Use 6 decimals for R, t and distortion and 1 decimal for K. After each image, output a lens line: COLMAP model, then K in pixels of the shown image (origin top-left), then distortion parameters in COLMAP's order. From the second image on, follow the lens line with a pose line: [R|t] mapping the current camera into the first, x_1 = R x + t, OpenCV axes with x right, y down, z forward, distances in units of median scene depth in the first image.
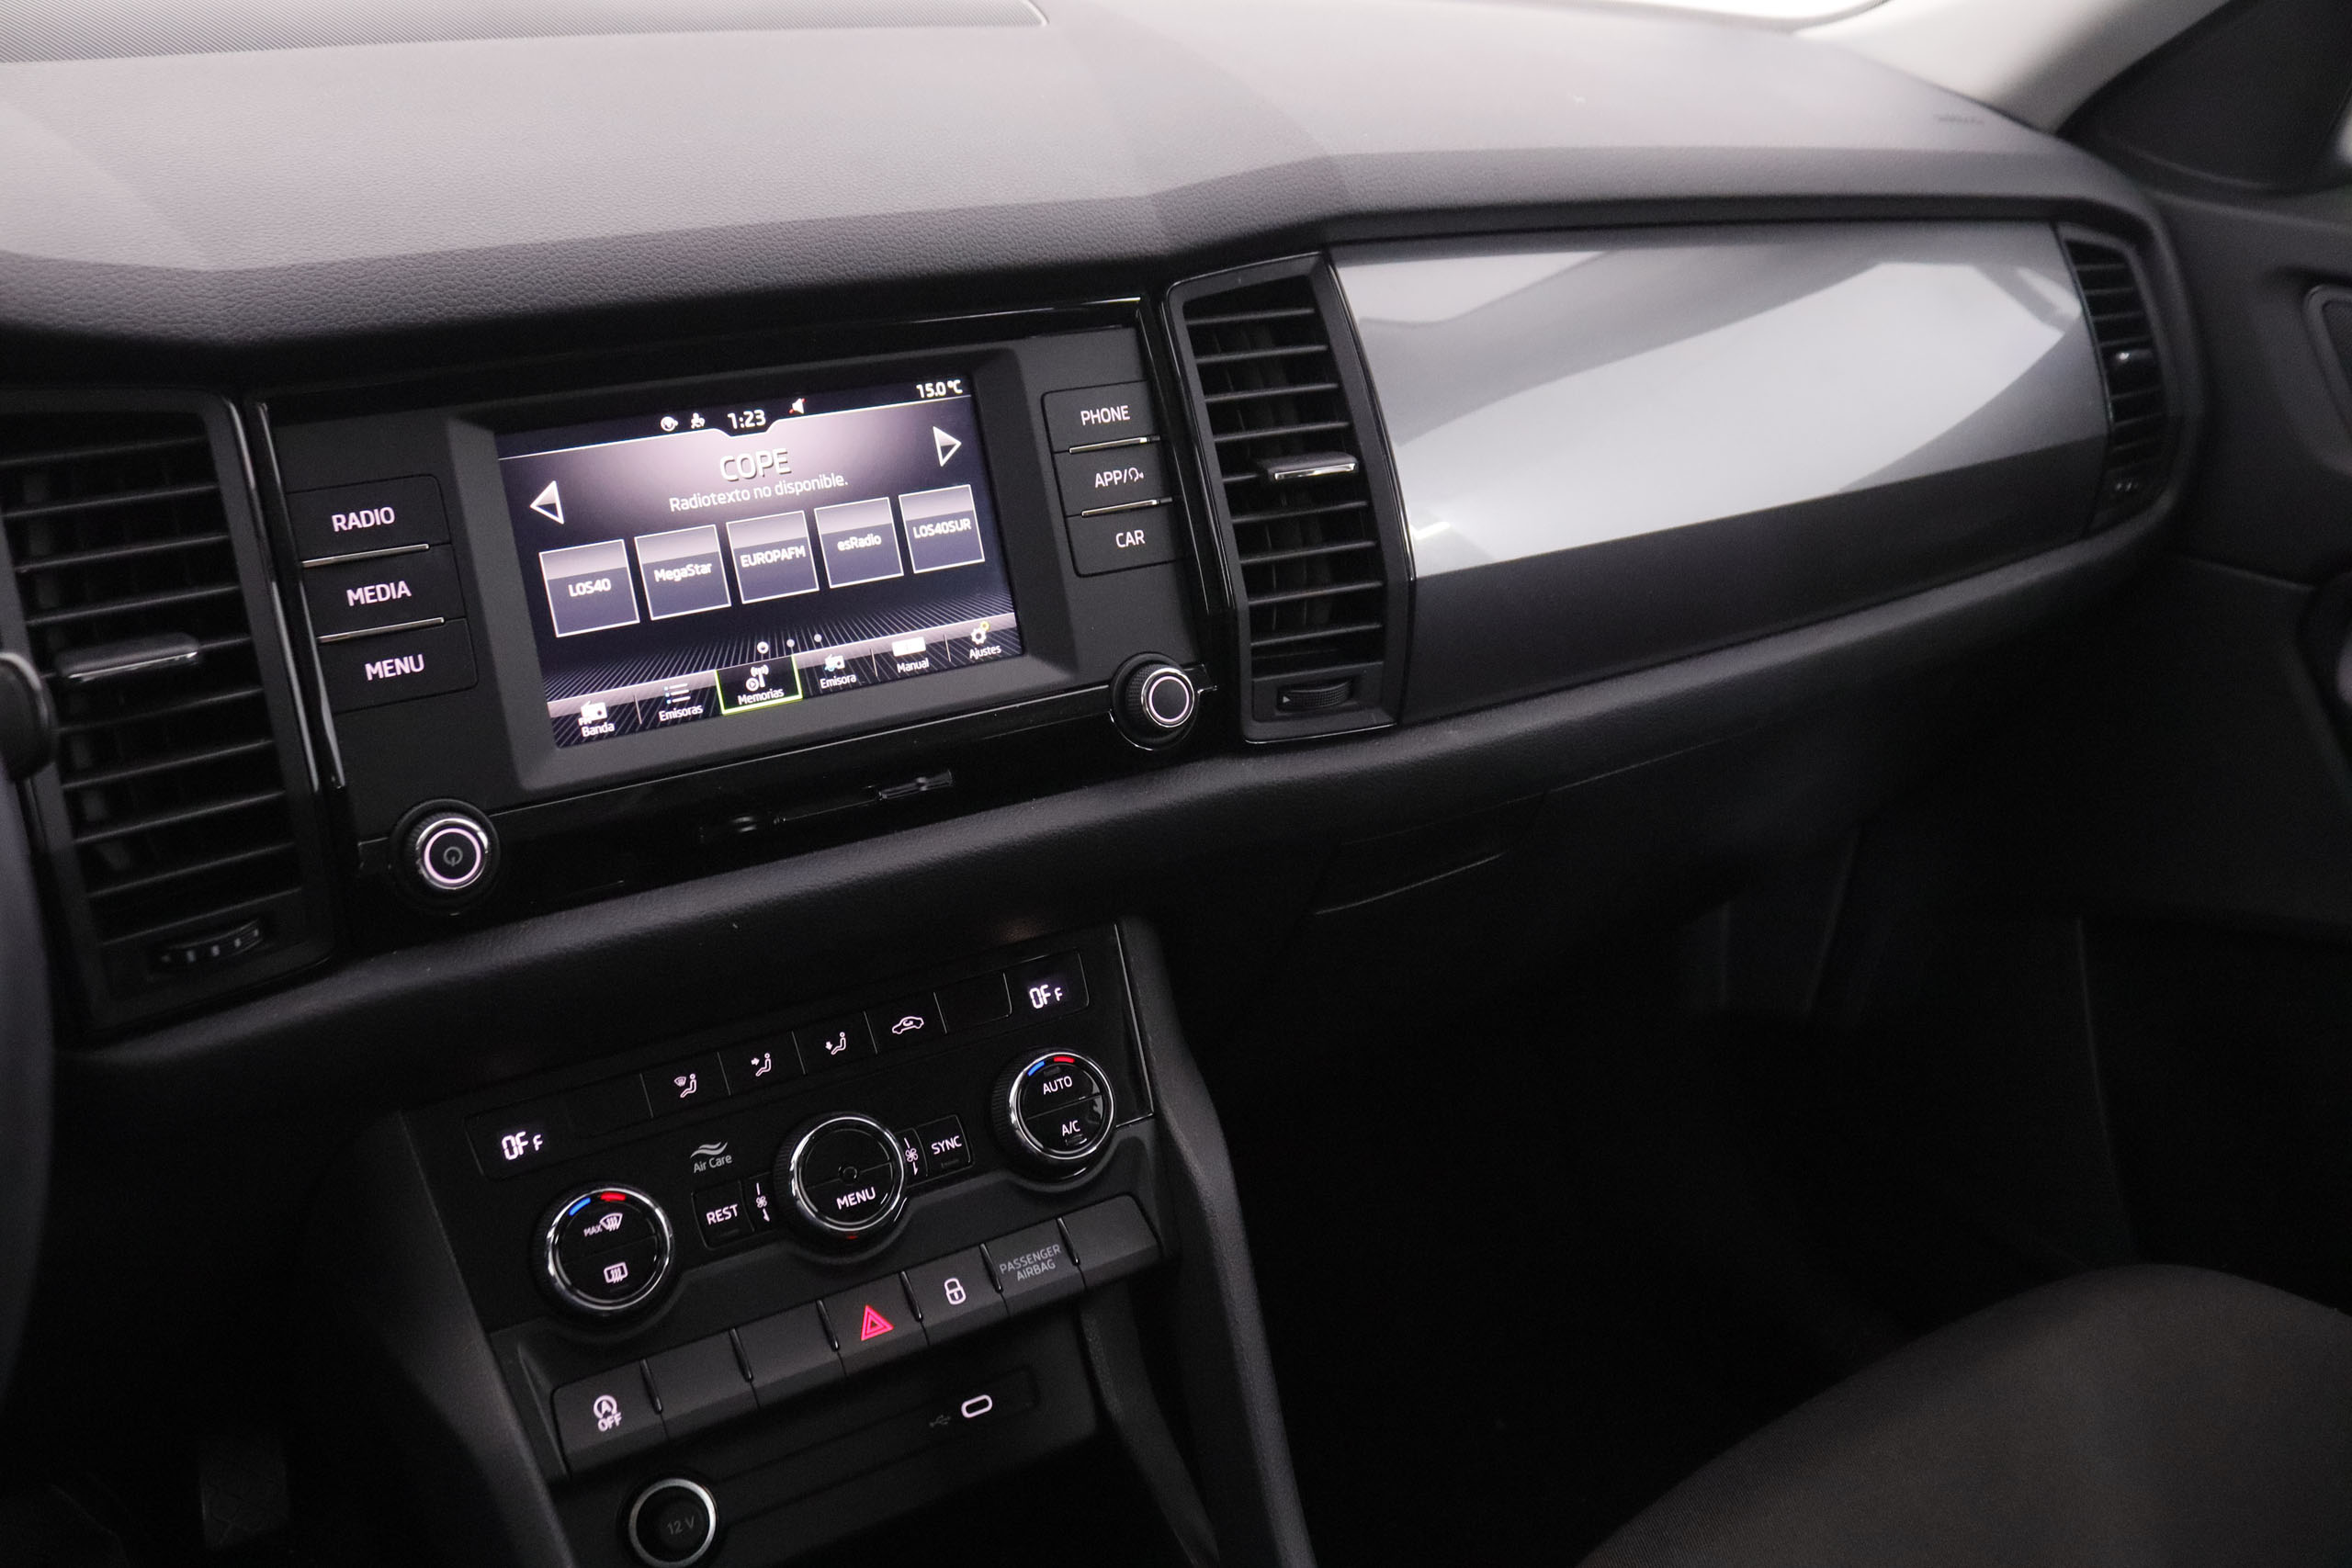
lens RADIAL K [[1958.2, 0, 1187.7], [0, 1958.2, 791.9], [0, 0, 1]] dist [-0.177364, 0.151512]
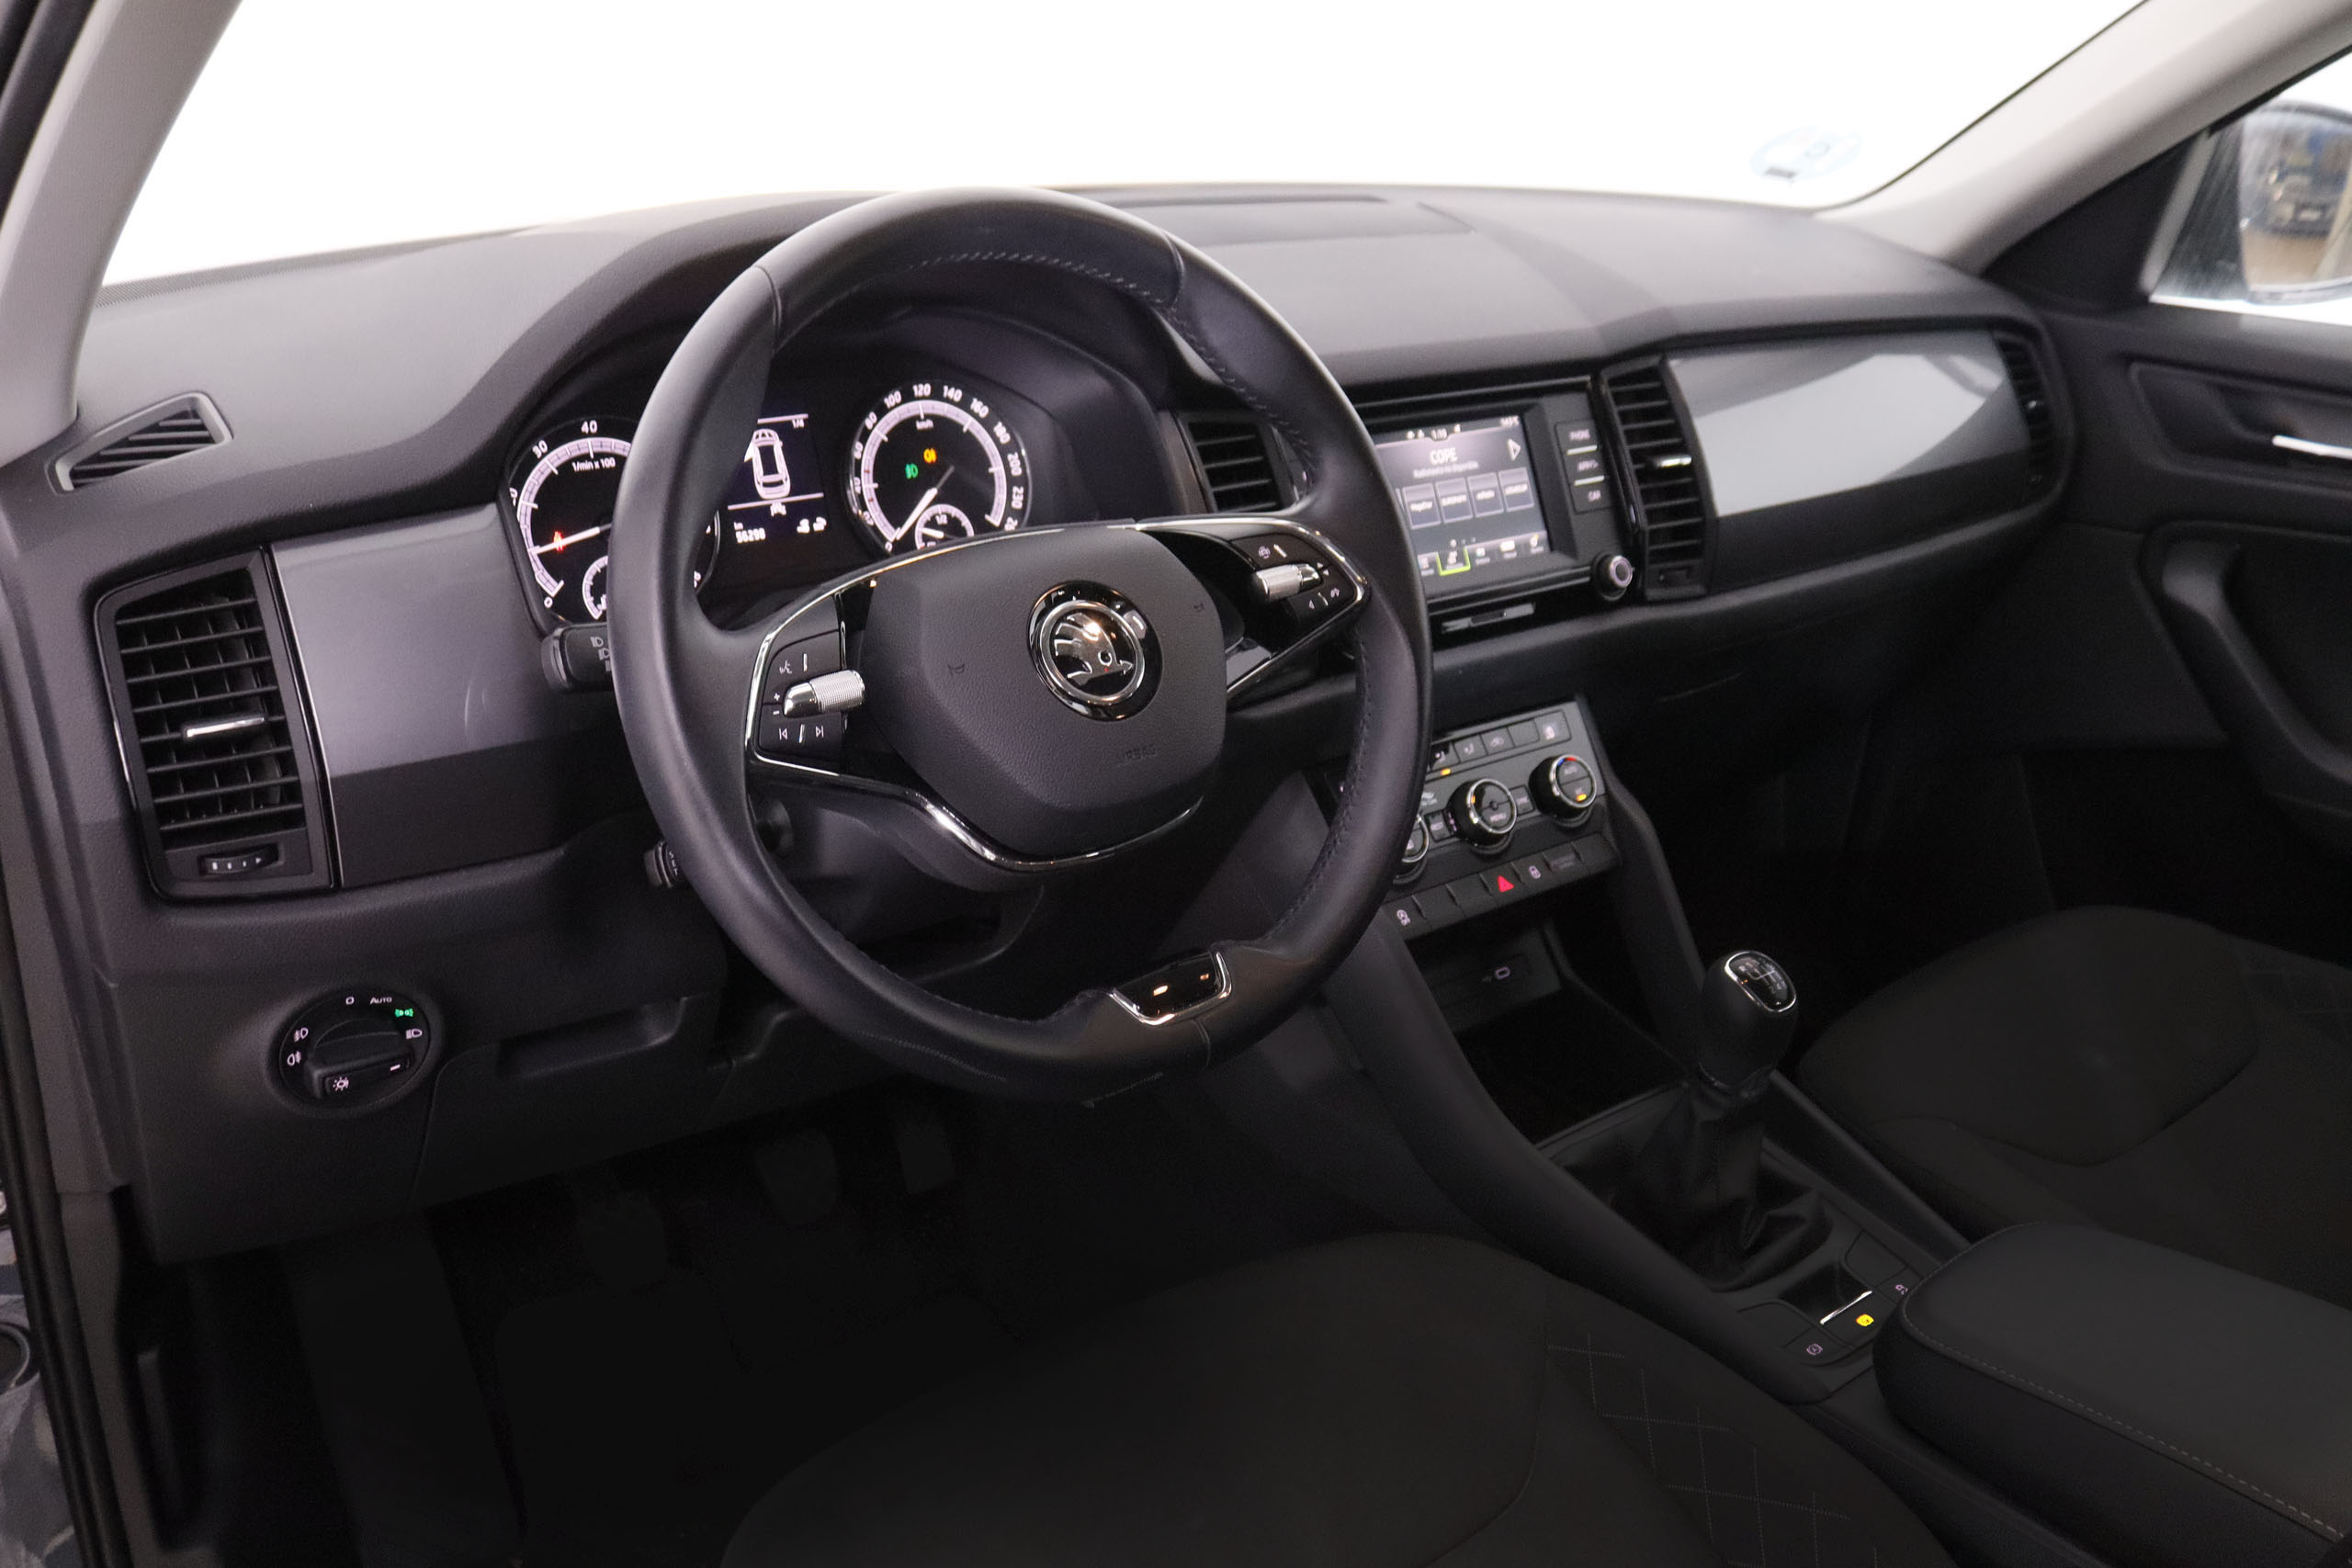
lens RADIAL K [[1958.2, 0, 1187.7], [0, 1958.2, 791.9], [0, 0, 1]] dist [-0.177364, 0.151512]
pose [[0.995971, -0.040114, 0.080203, -0.625380], [0.044575, 0.997512, -0.054619, 0.268424], [-0.077813, 0.057974, 0.995281, -0.949596]]
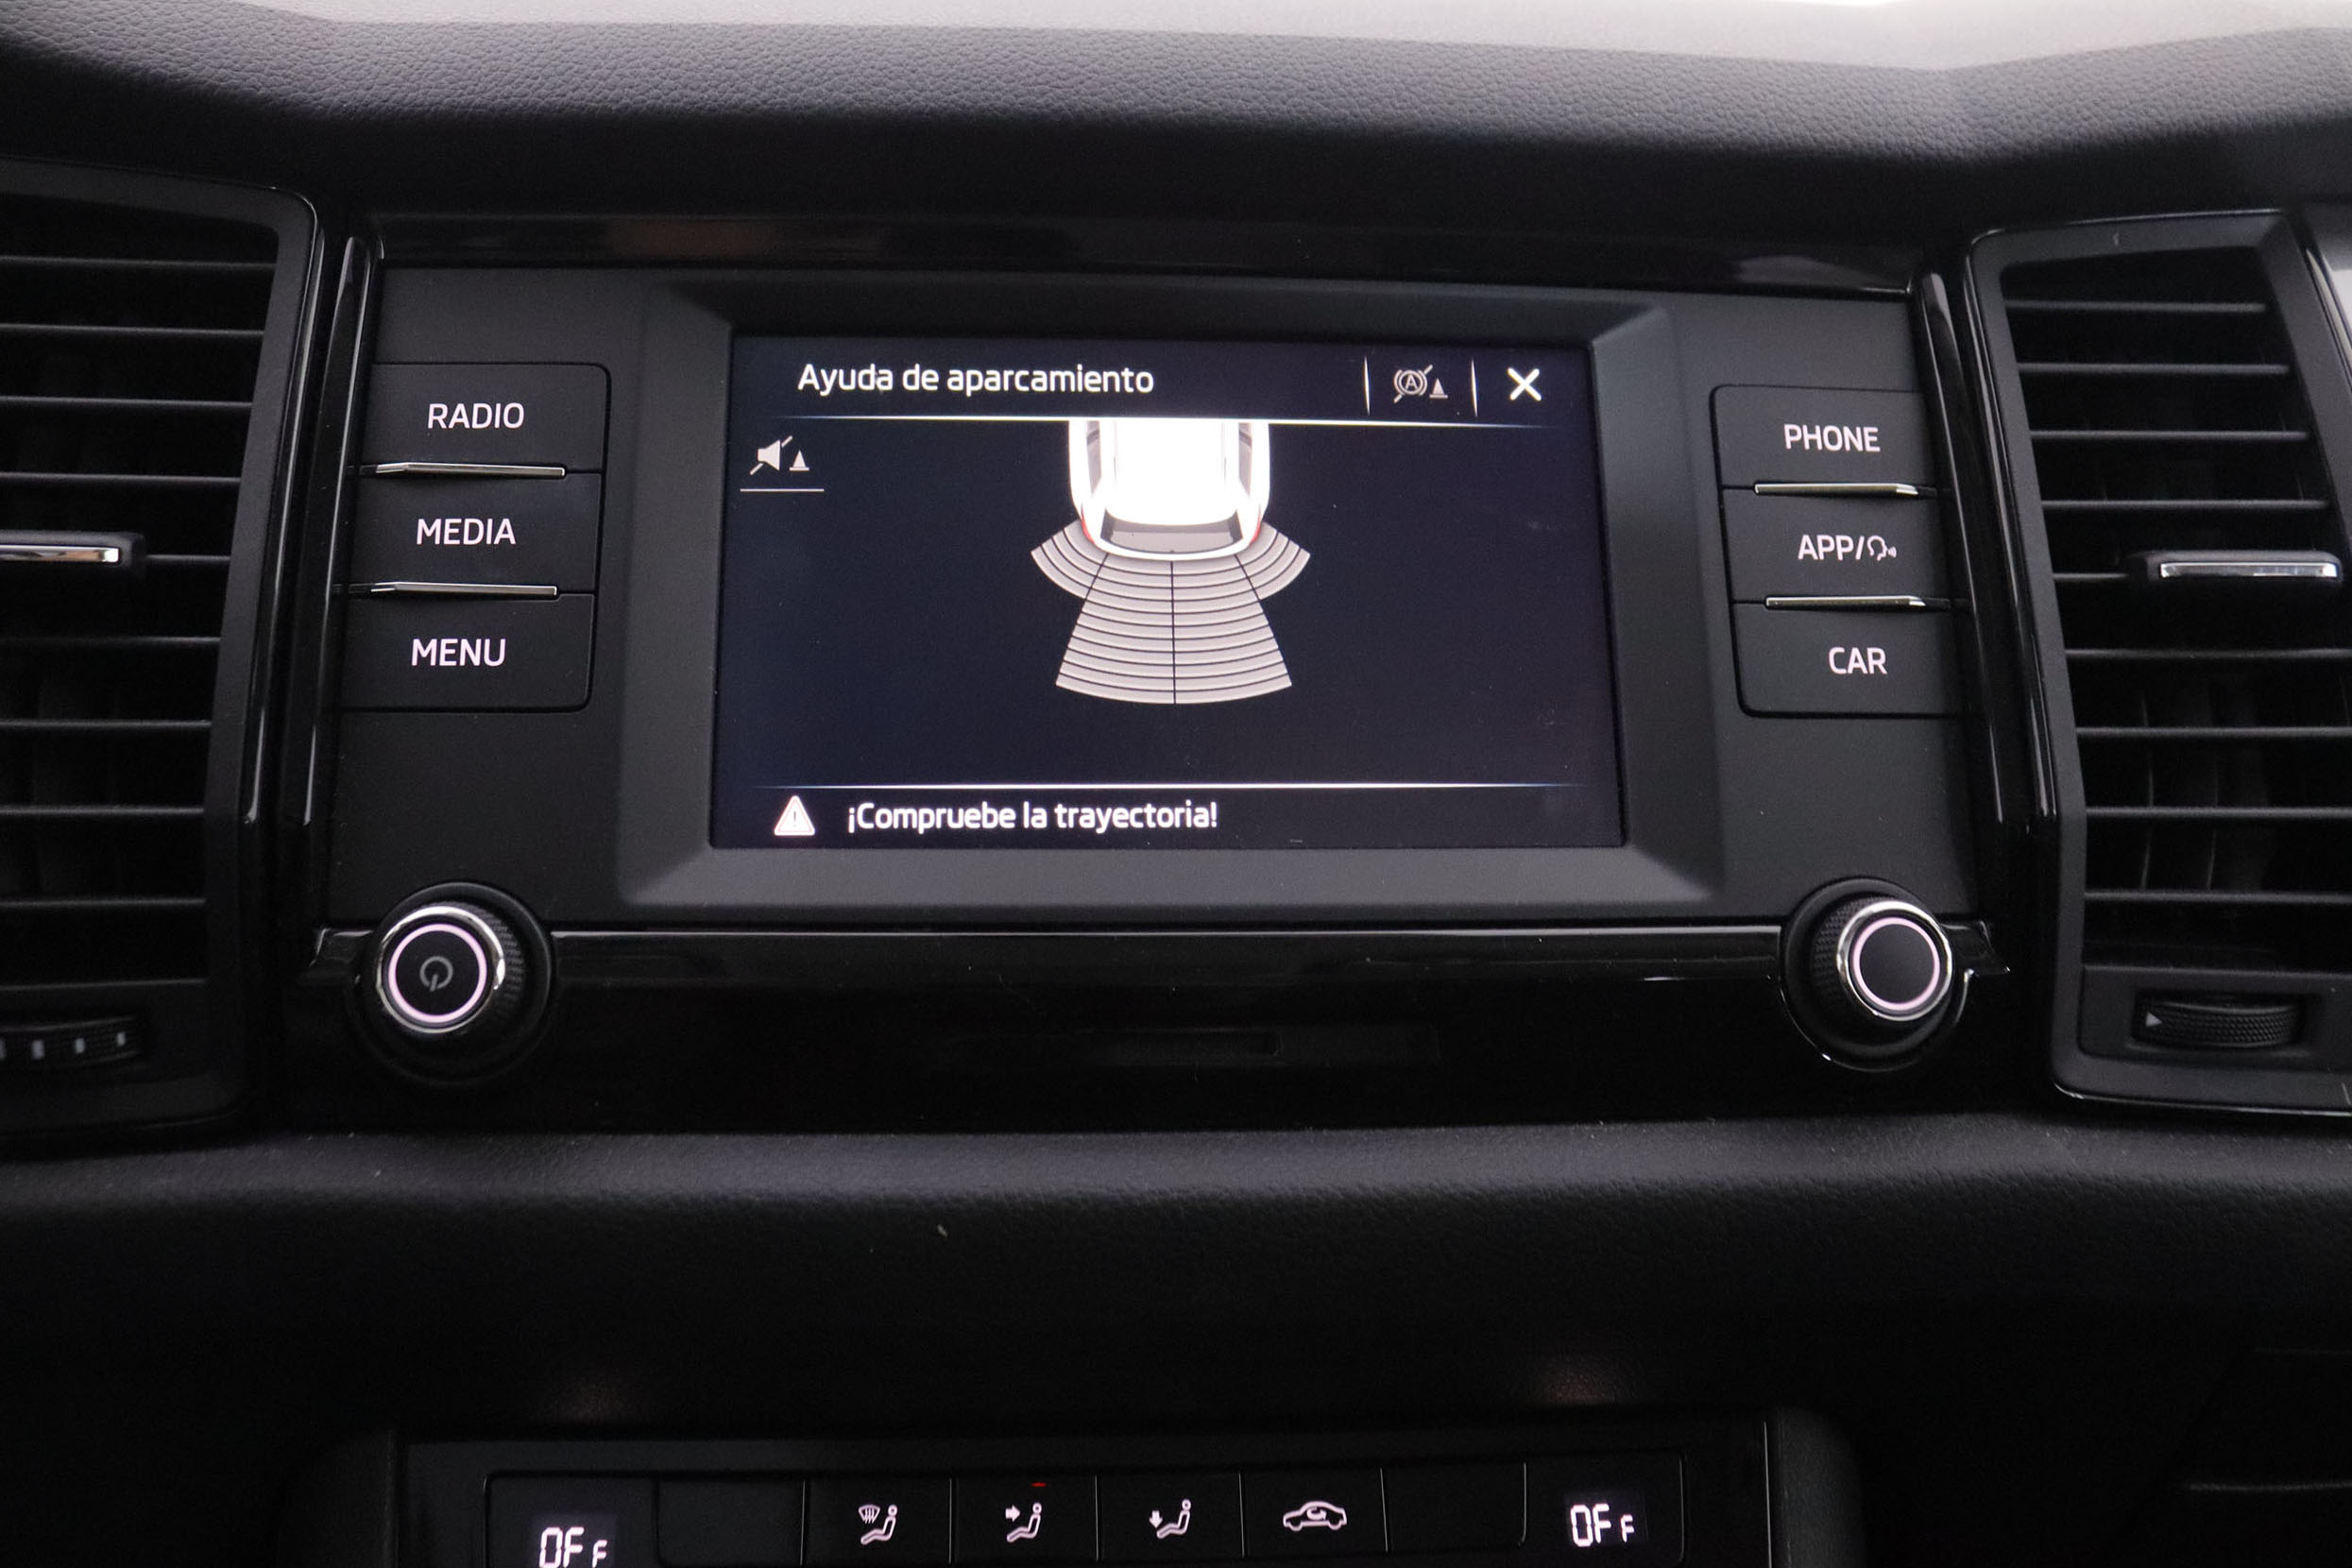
lens RADIAL K [[1958.4, 0, 1187.7], [0, 1958.4, 791.9], [0, 0, 1]] dist [-0.177364, 0.151512]
pose [[0.887461, 0.077206, -0.454369, 0.048106], [-0.191622, 0.958428, -0.211414, 0.048005], [0.419158, 0.274689, 0.865363, 0.488017]]
